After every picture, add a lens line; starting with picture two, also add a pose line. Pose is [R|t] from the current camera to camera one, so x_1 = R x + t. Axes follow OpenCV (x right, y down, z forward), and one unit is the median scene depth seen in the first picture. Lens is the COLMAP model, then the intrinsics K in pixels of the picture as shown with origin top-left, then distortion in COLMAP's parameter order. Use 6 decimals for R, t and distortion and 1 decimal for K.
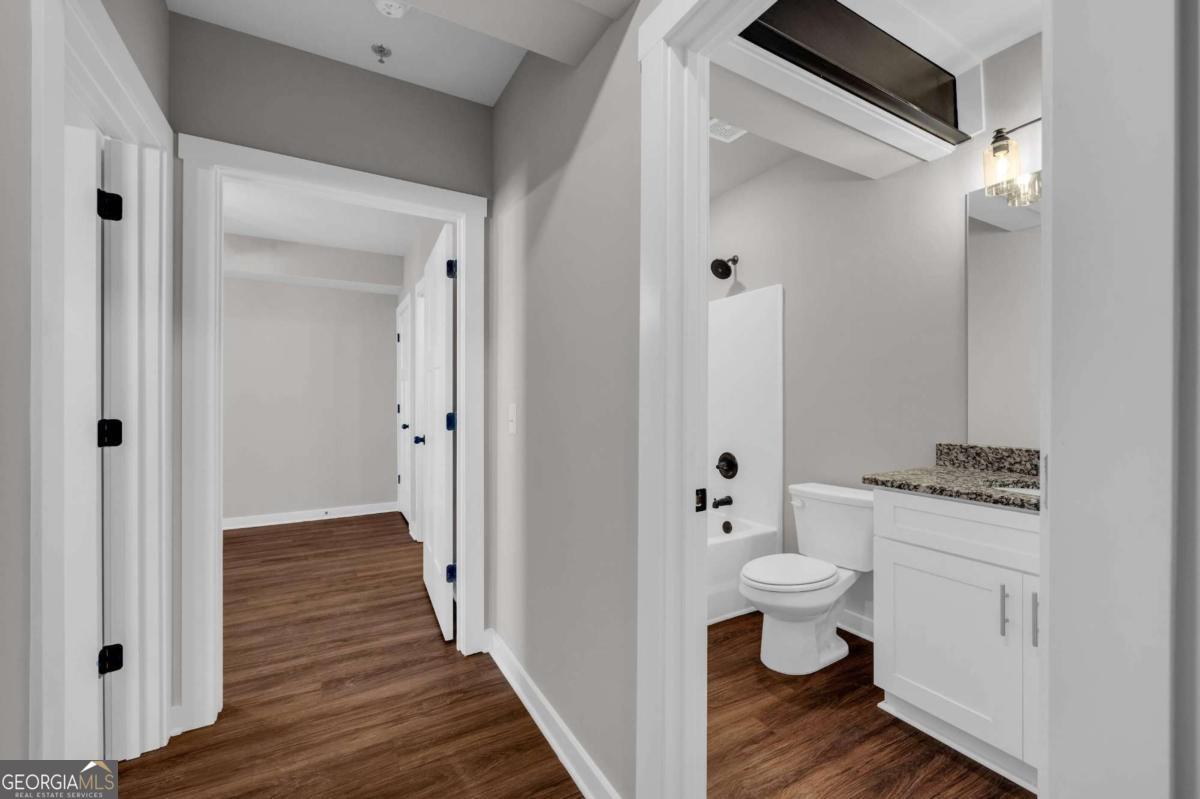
lens RADIAL K [[495.1, 0, 604.9], [0, 495.1, 396.7], [0, 0, 1]] dist [-0.001969, 0.000062]
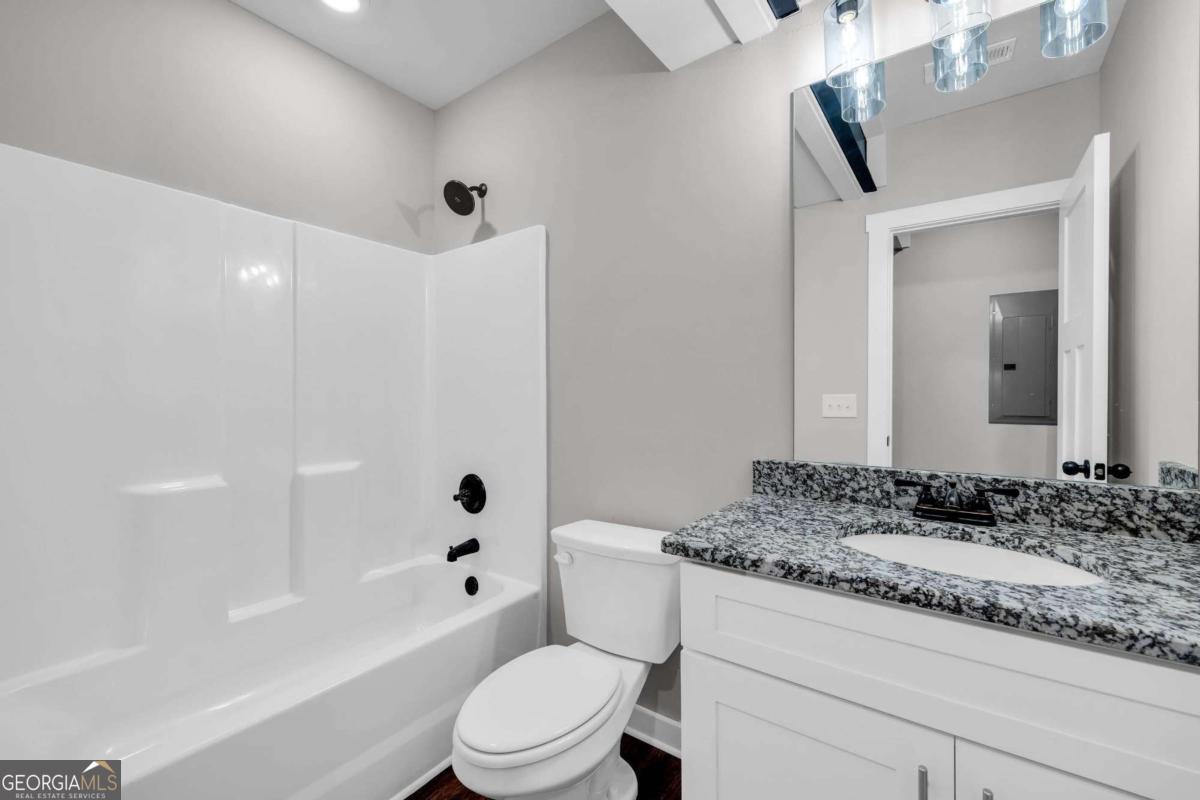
lens RADIAL K [[495.1, 0, 599.0], [0, 495.1, 401.4], [0, 0, 1]] dist [-0.001969, 0.000062]
pose [[0.921915, -0.009013, 0.387286, 0.230439], [0.002136, 0.999832, 0.018183, 0.001734], [-0.387385, -0.015936, 0.921780, 0.491173]]
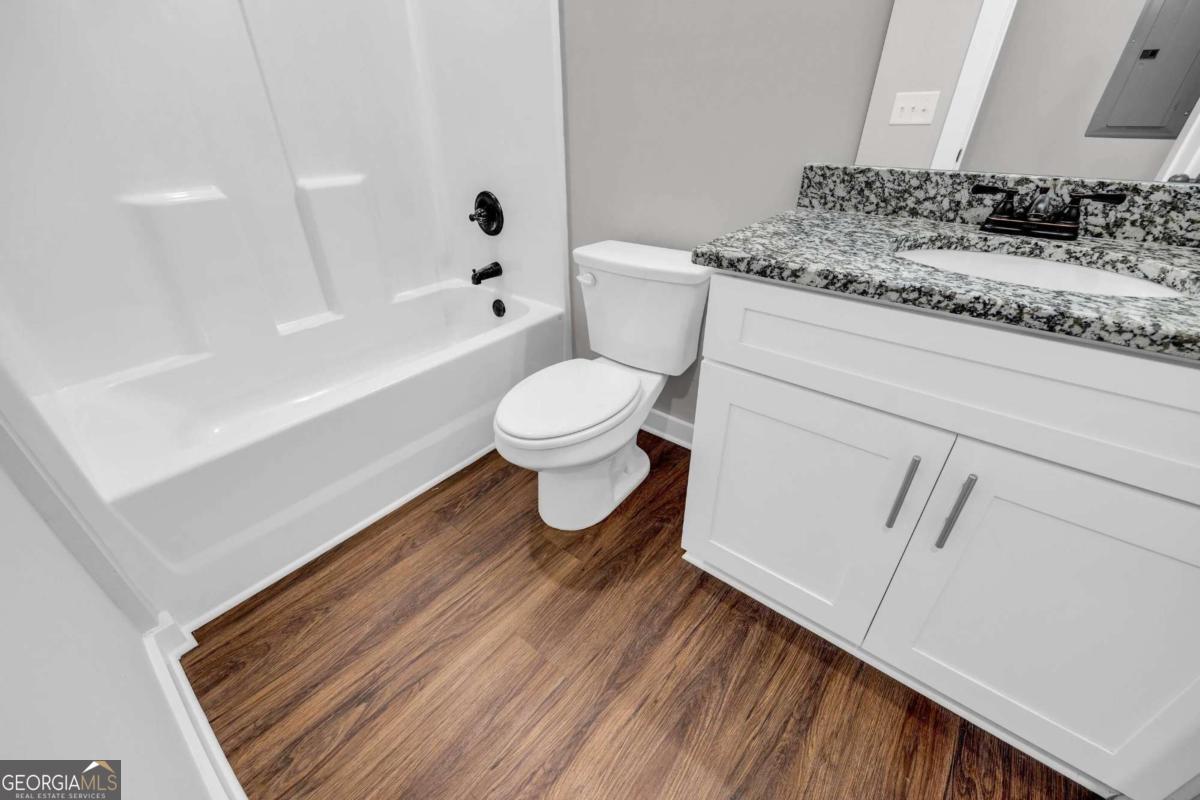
lens RADIAL K [[495.1, 0, 585.9], [0, 495.1, 399.8], [0, 0, 1]] dist [-0.001969, 0.000062]
pose [[0.945232, -0.187750, 0.266997, 0.237337], [0.022260, 0.853179, 0.521142, 0.021940], [-0.325640, -0.486657, 0.810632, 0.512886]]
